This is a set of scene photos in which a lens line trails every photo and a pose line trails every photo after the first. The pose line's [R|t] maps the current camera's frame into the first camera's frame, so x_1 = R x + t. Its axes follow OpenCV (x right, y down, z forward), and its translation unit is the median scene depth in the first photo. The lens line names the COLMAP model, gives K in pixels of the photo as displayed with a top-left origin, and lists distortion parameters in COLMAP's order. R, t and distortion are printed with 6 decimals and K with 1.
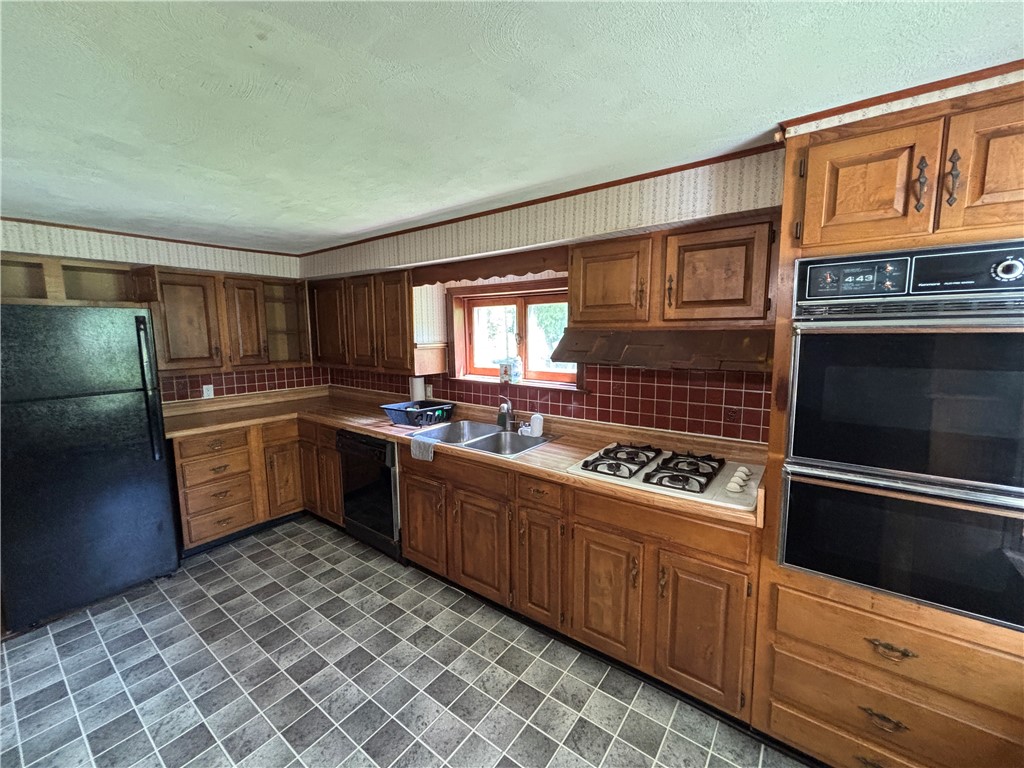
lens RADIAL K [[418.8, 0, 520.9], [0, 418.8, 380.7], [0, 0, 1]] dist [-0.003382, 0.000271]
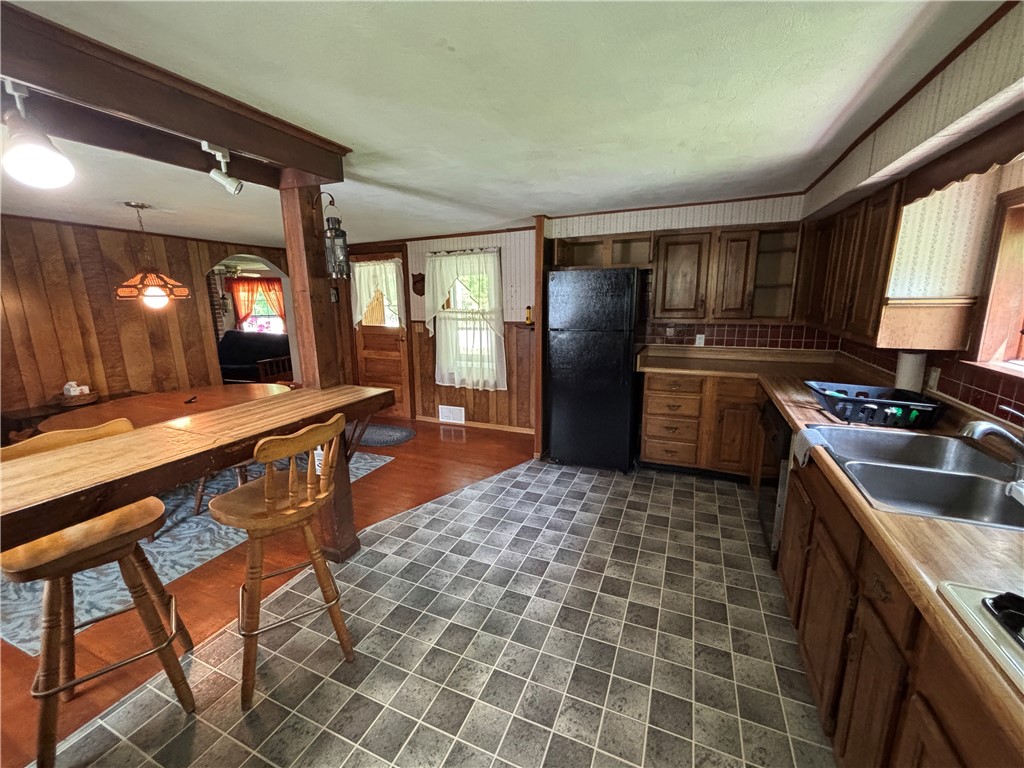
lens RADIAL K [[418.8, 0, 505.8], [0, 418.8, 382.7], [0, 0, 1]] dist [-0.003382, 0.000271]
pose [[0.205697, 0.203685, -0.957184, 0.350492], [-0.101887, 0.977242, 0.186058, -0.027492], [0.973297, 0.059253, 0.221768, 0.379893]]
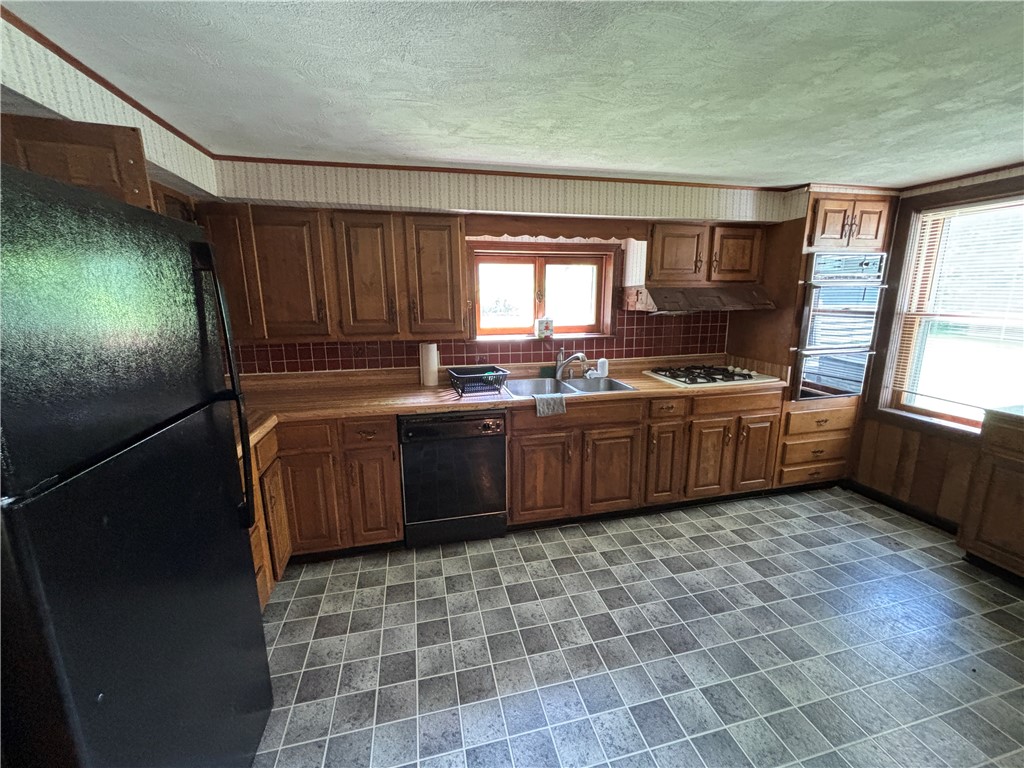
lens RADIAL K [[418.8, 0, 522.8], [0, 418.8, 378.1], [0, 0, 1]] dist [-0.003382, 0.000271]
pose [[0.633507, -0.141799, 0.760632, -1.148610], [0.097759, 0.989854, 0.103111, -0.009880], [-0.767536, 0.009037, 0.640942, 0.447479]]
